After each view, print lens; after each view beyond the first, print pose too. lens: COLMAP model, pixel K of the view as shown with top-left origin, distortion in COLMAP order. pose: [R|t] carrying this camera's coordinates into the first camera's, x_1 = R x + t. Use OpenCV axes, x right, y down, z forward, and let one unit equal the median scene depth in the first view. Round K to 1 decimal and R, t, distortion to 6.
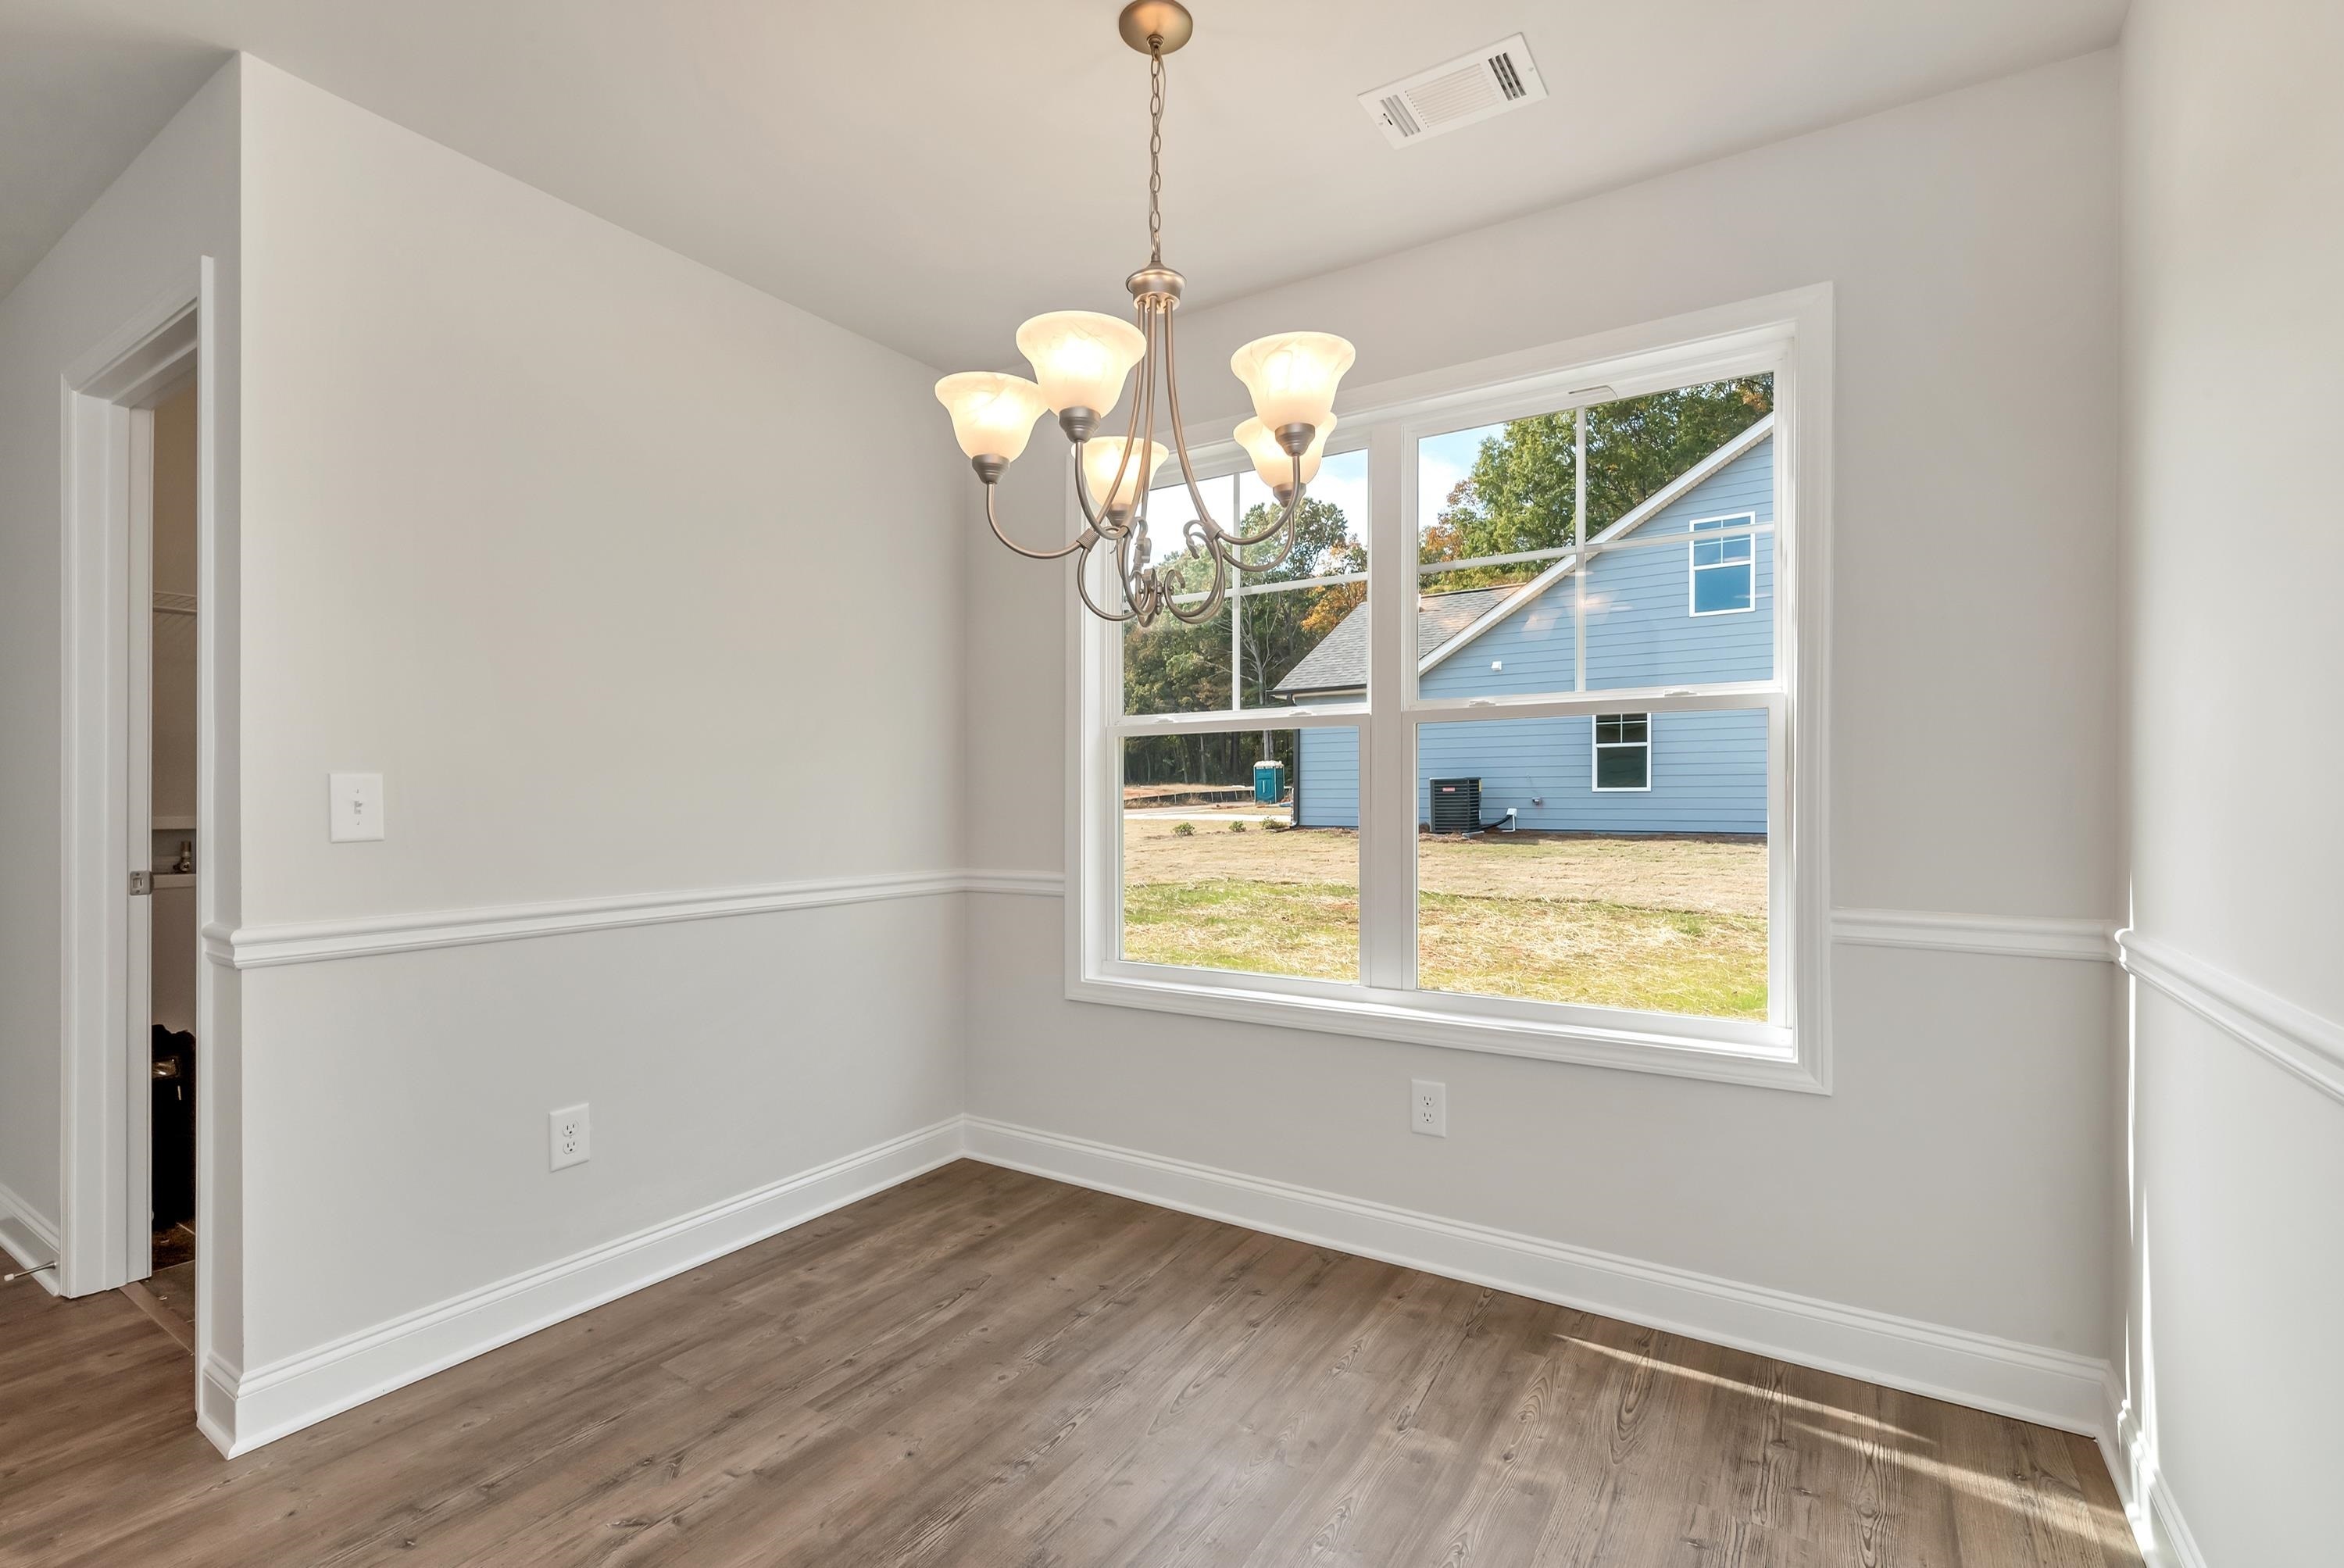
lens RADIAL K [[1035.6, 0, 1169.5], [0, 1035.6, 775.8], [0, 0, 1]] dist [-0.000625, -0.000546]
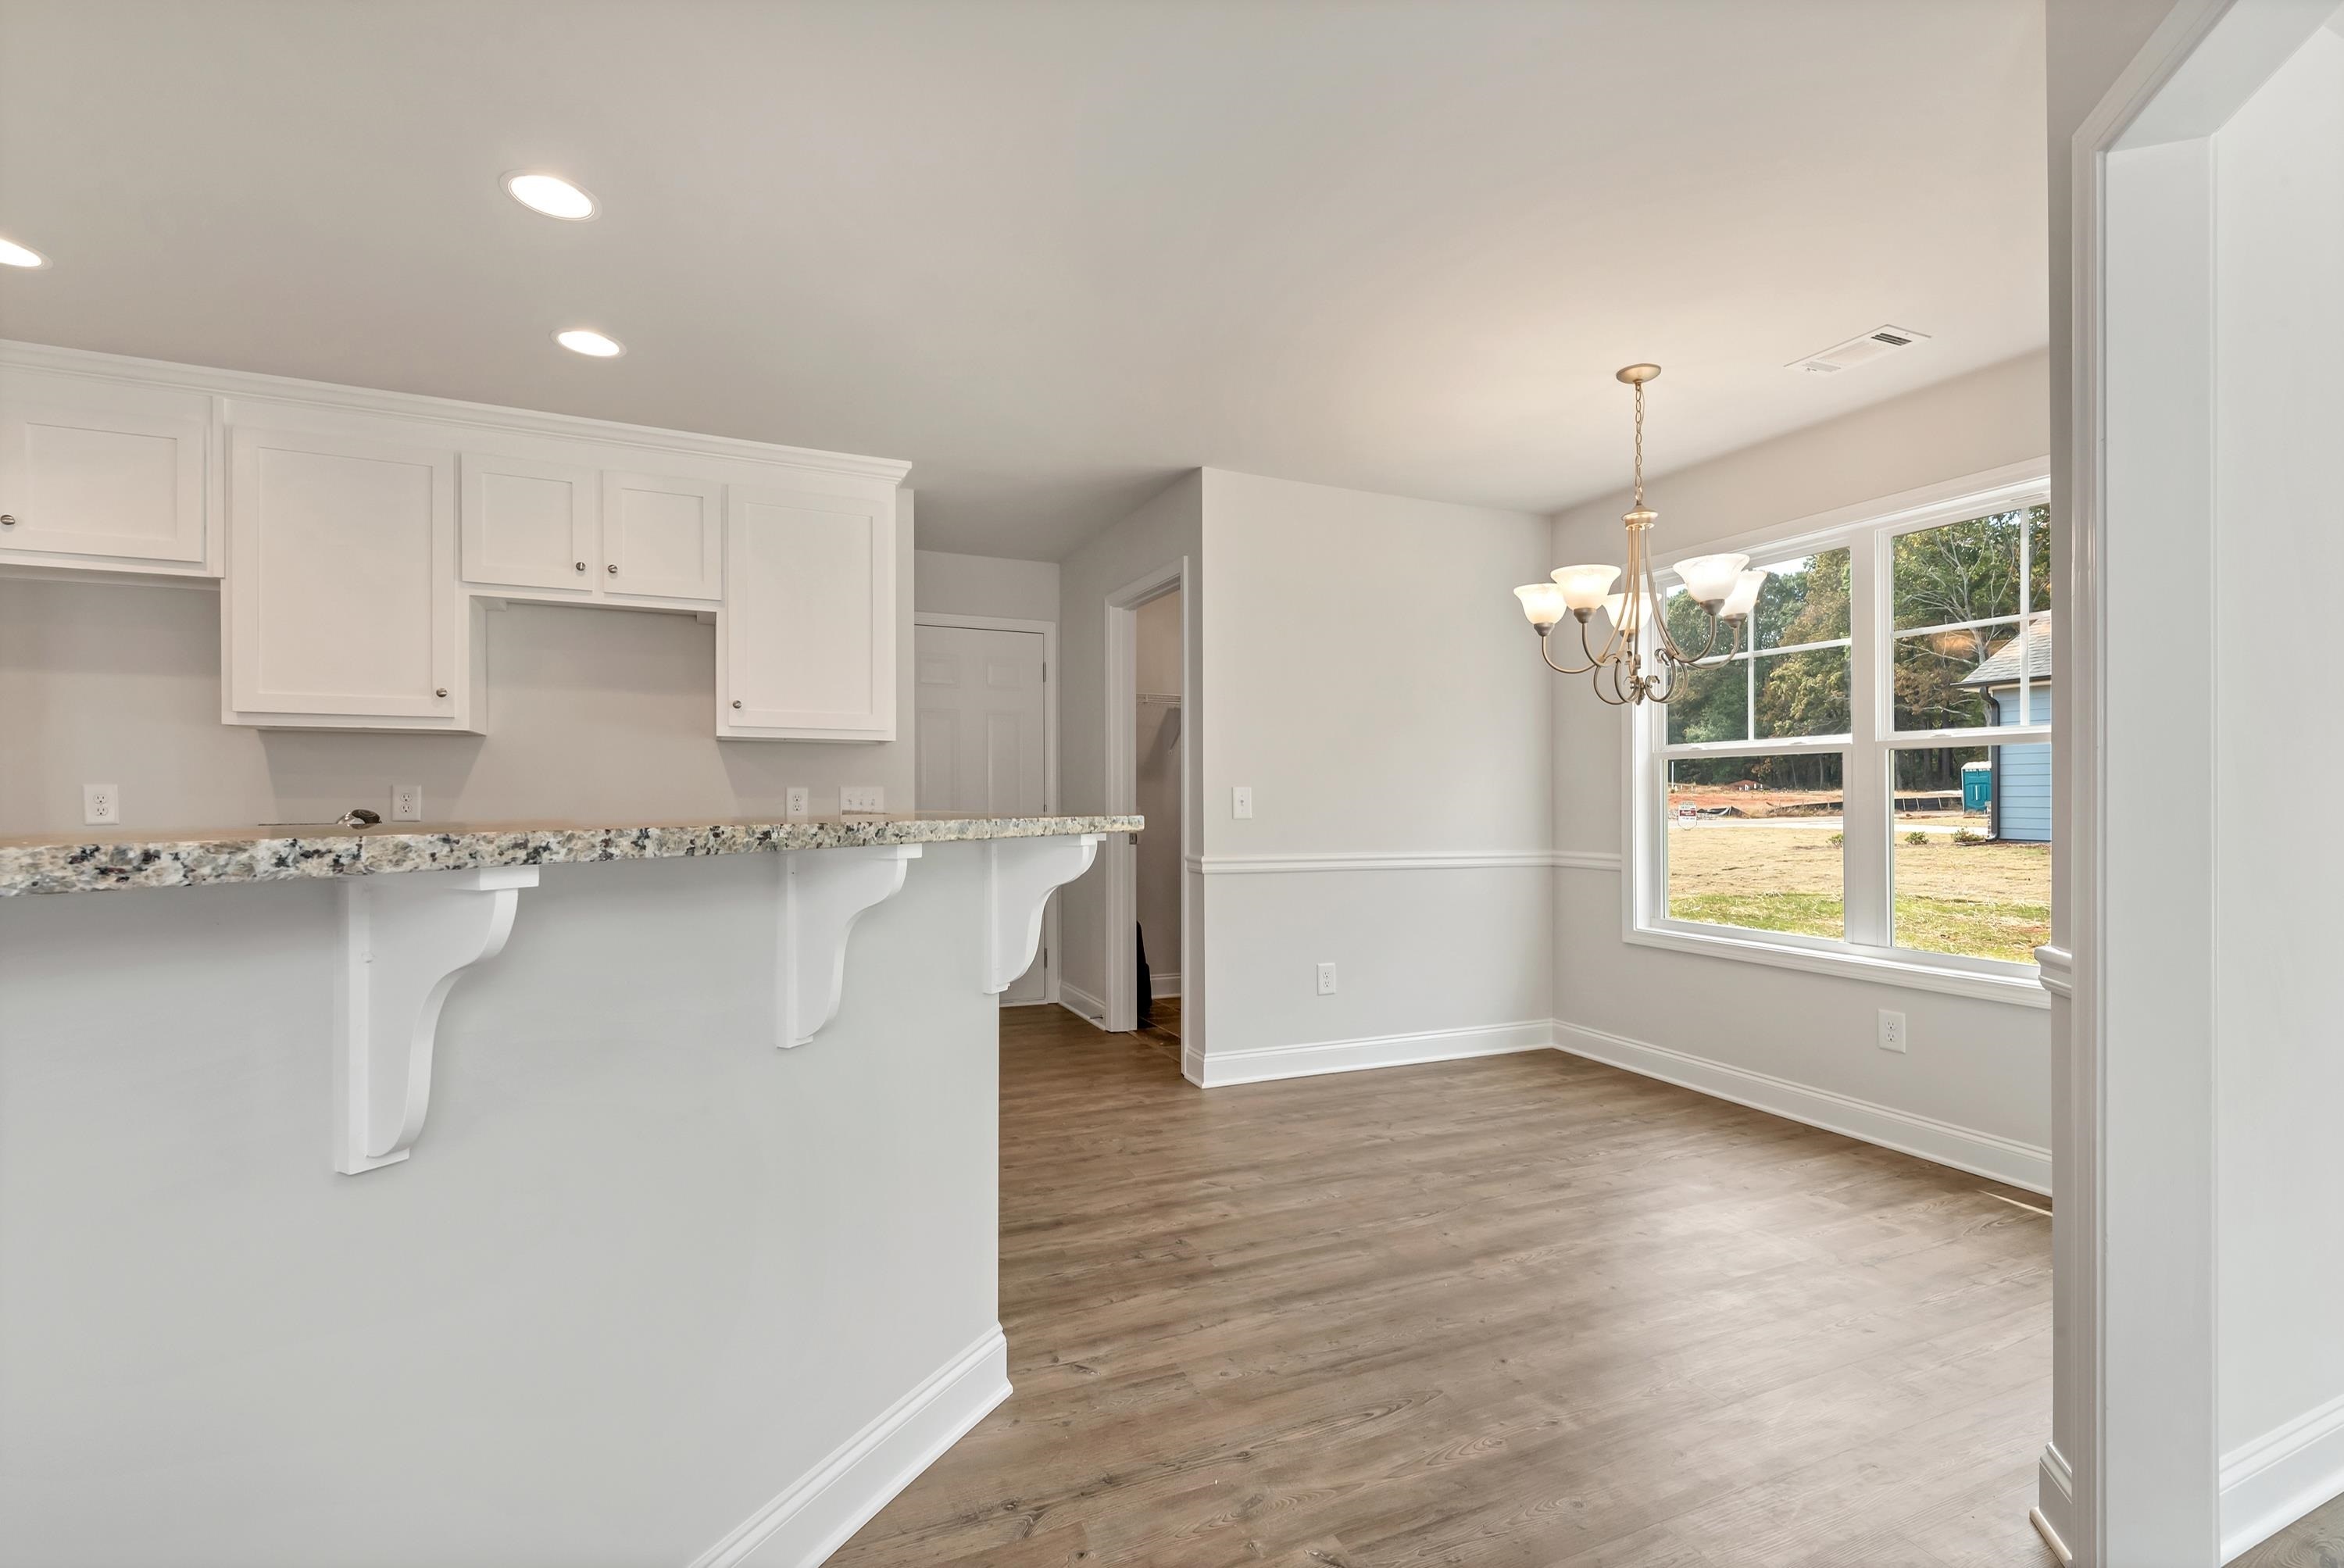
lens RADIAL K [[1035.6, 0, 1177.9], [0, 1035.6, 774.9], [0, 0, 1]] dist [-0.000625, -0.000546]
pose [[0.834829, -0.005352, -0.550483, 0.224697], [0.002524, 0.999979, -0.005894, -0.012752], [0.550503, 0.003531, 0.834826, -0.690275]]
